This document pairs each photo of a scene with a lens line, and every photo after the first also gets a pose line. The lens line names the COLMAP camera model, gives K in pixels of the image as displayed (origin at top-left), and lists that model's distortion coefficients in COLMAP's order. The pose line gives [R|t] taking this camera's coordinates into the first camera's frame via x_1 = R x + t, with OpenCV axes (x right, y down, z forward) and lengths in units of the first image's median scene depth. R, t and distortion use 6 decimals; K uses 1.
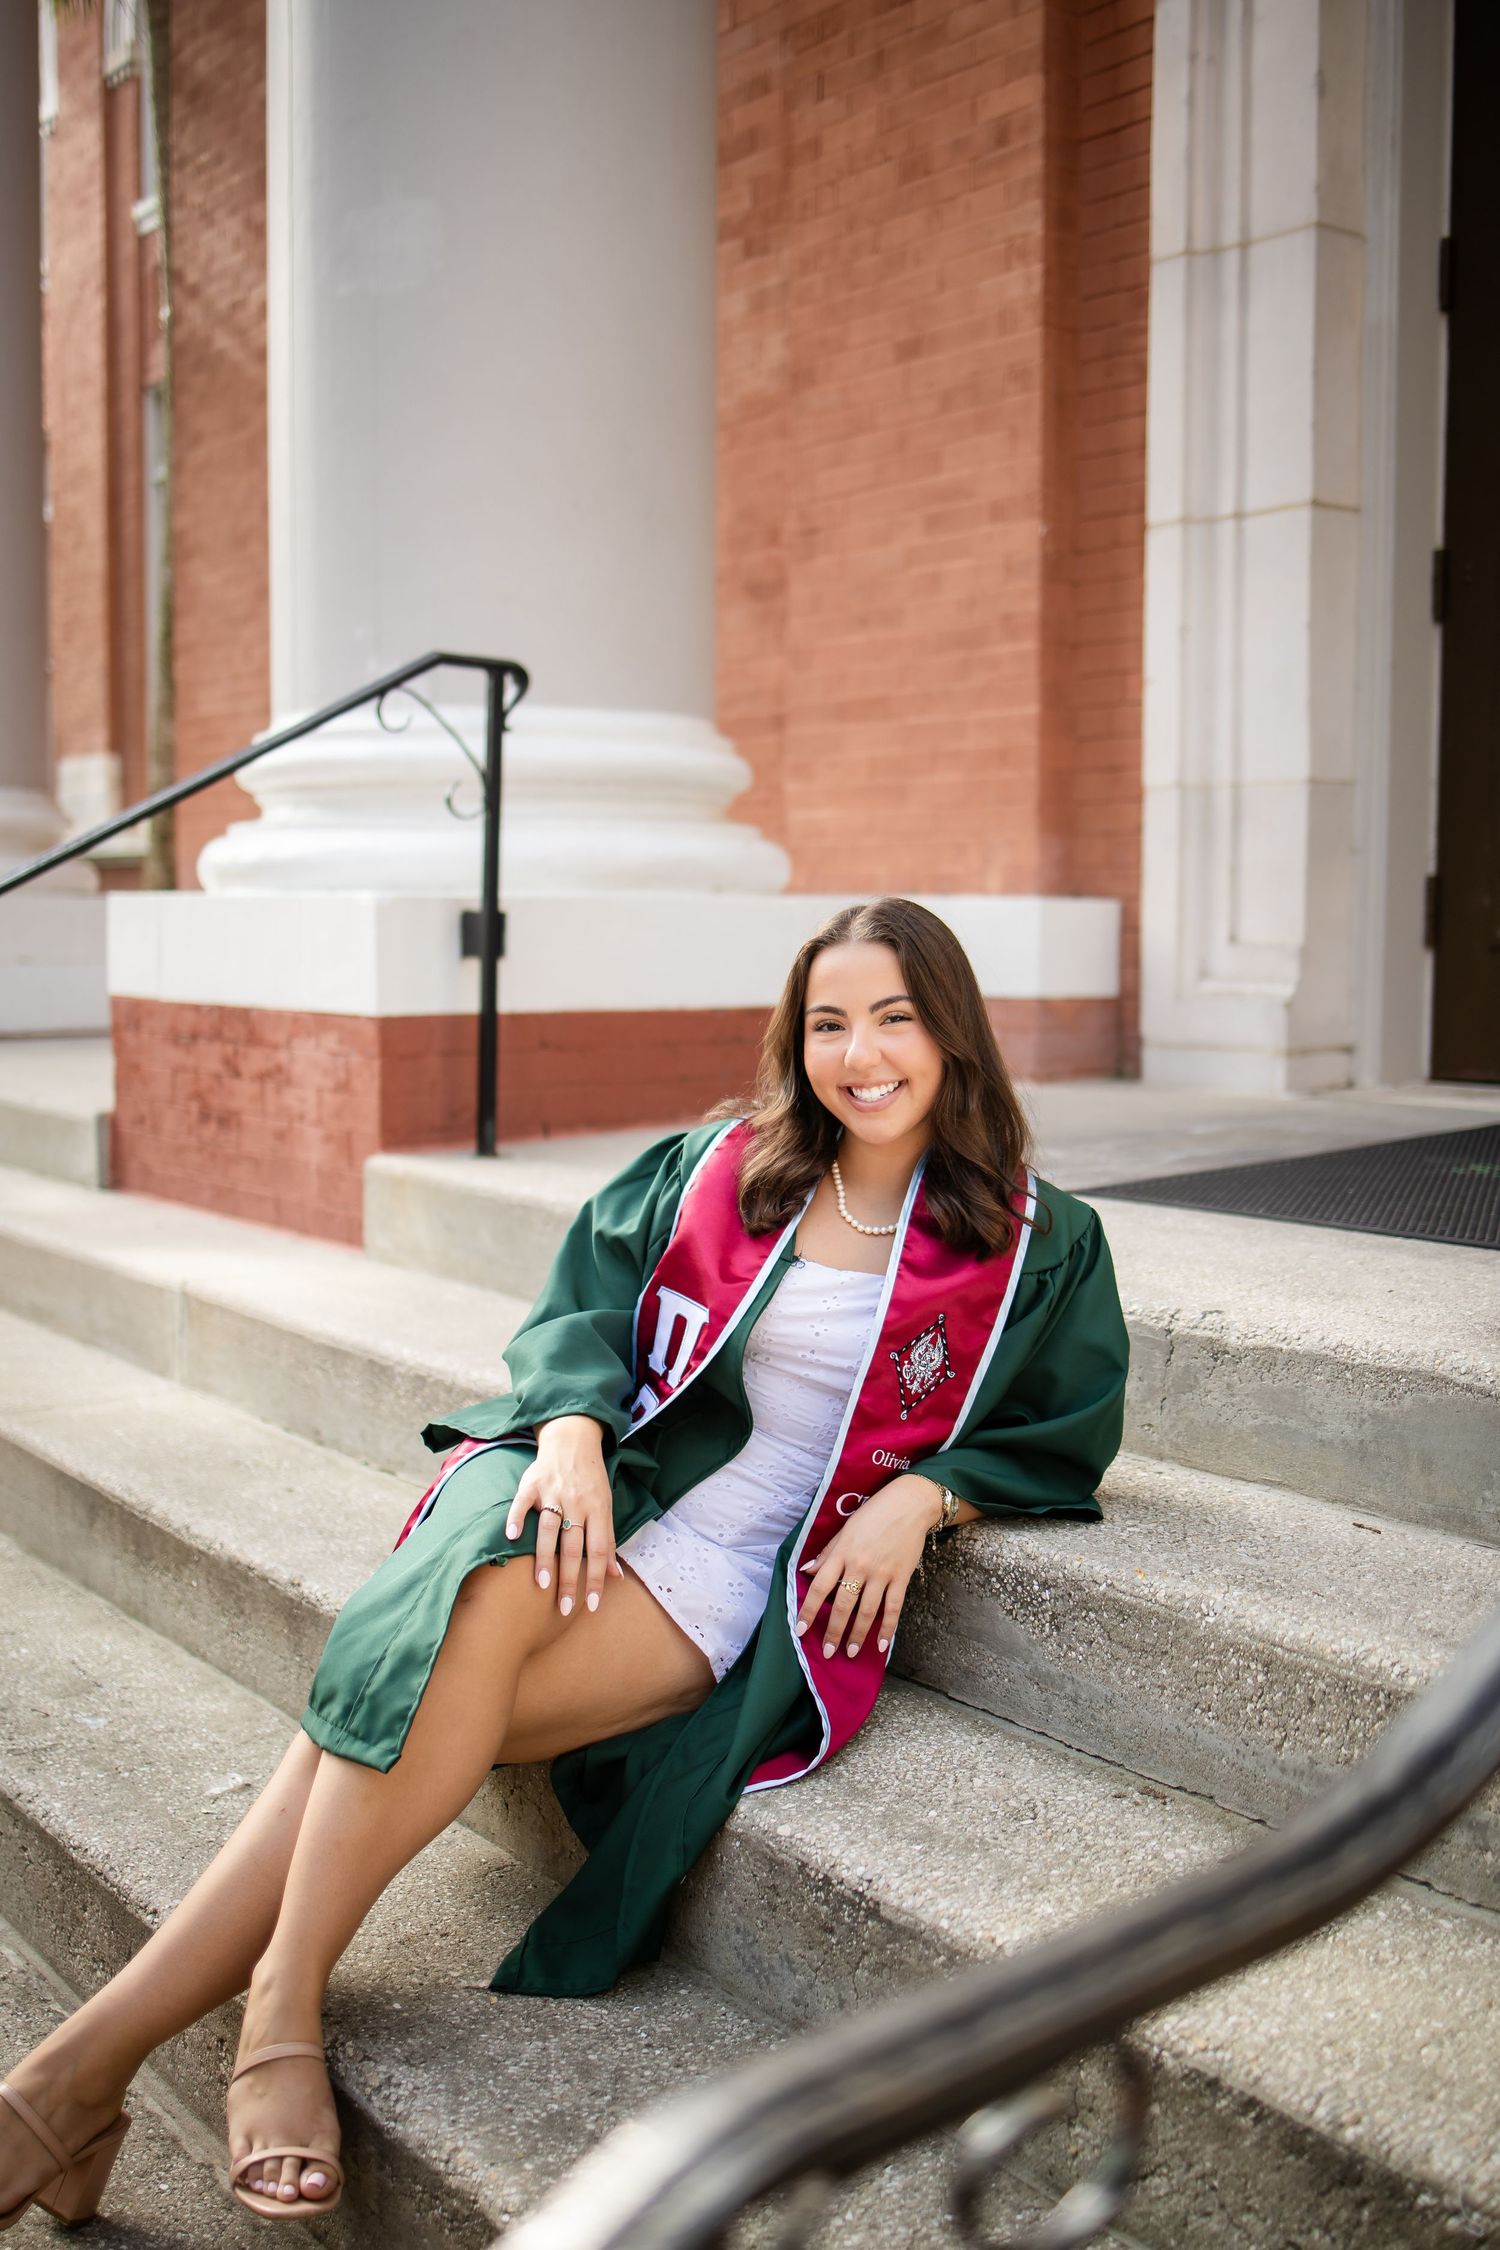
lens RADIAL K [[2344.0, 0, 754.9], [0, 2344.0, 1122.3], [0, 0, 1]] dist [-0.066684, 0.023945]
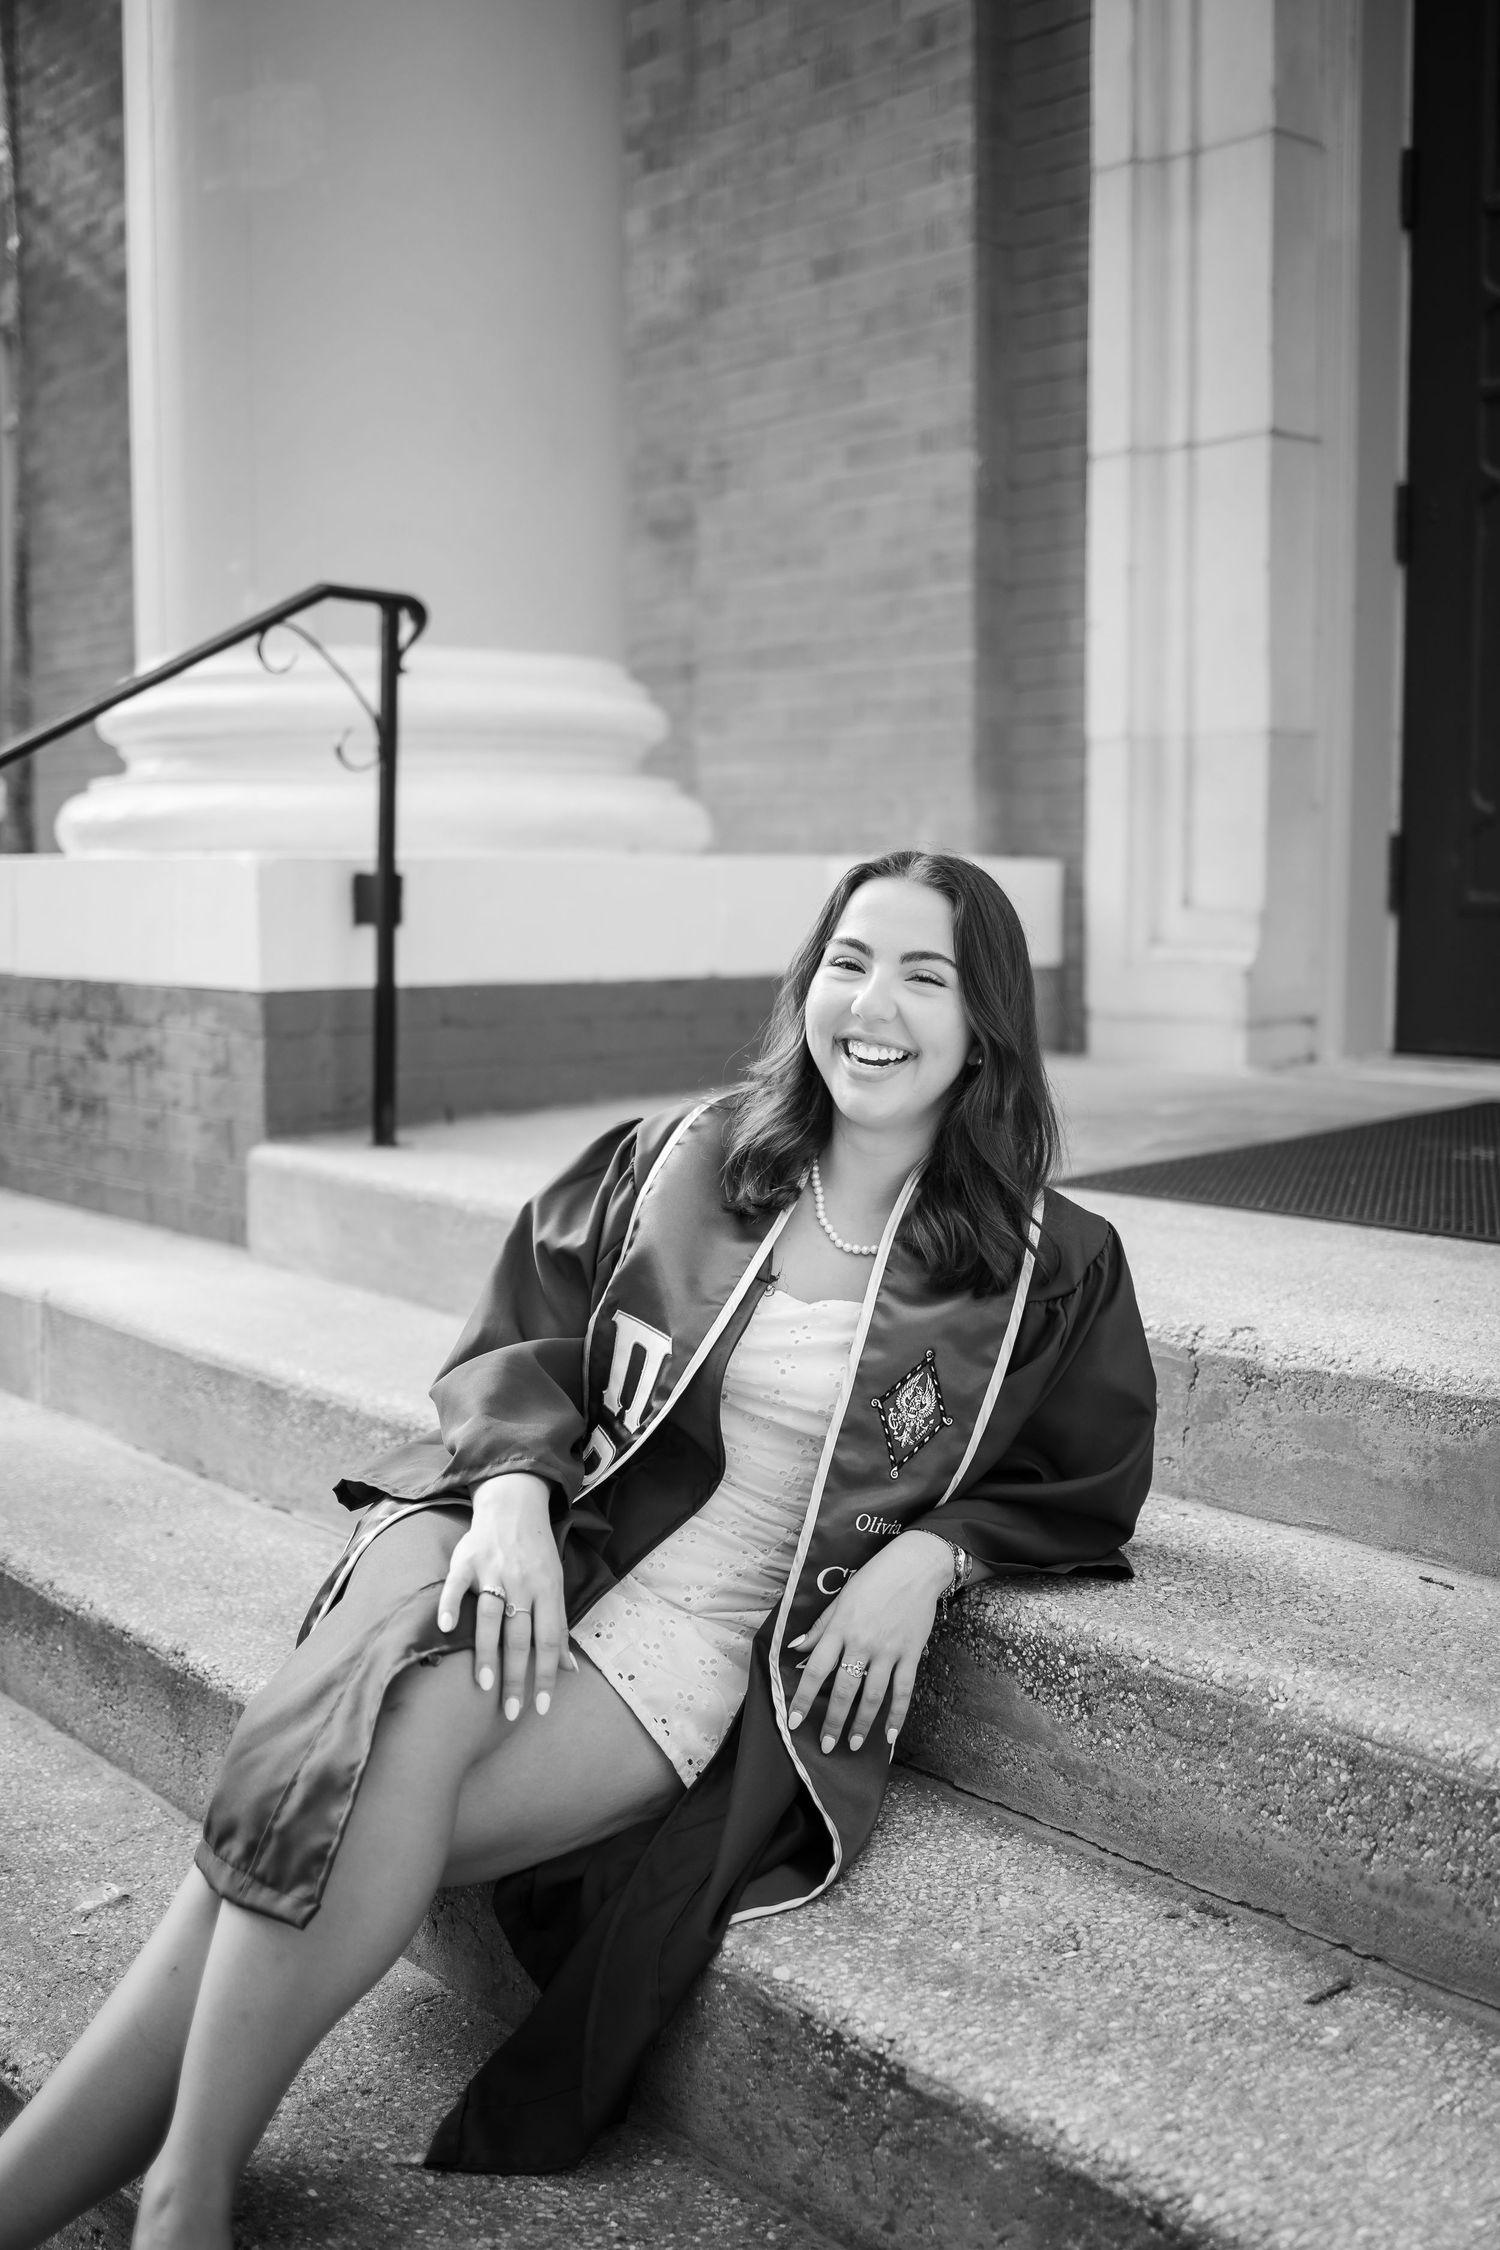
lens RADIAL K [[2368.5, 0, 760.9], [0, 2368.5, 1119.1], [0, 0, 1]] dist [-0.059678, 0.056375]
pose [[0.998497, -0.007659, 0.054276, -0.030009], [0.007025, 0.999905, 0.011866, -0.008601], [-0.054362, -0.011467, 0.998455, 0.131346]]
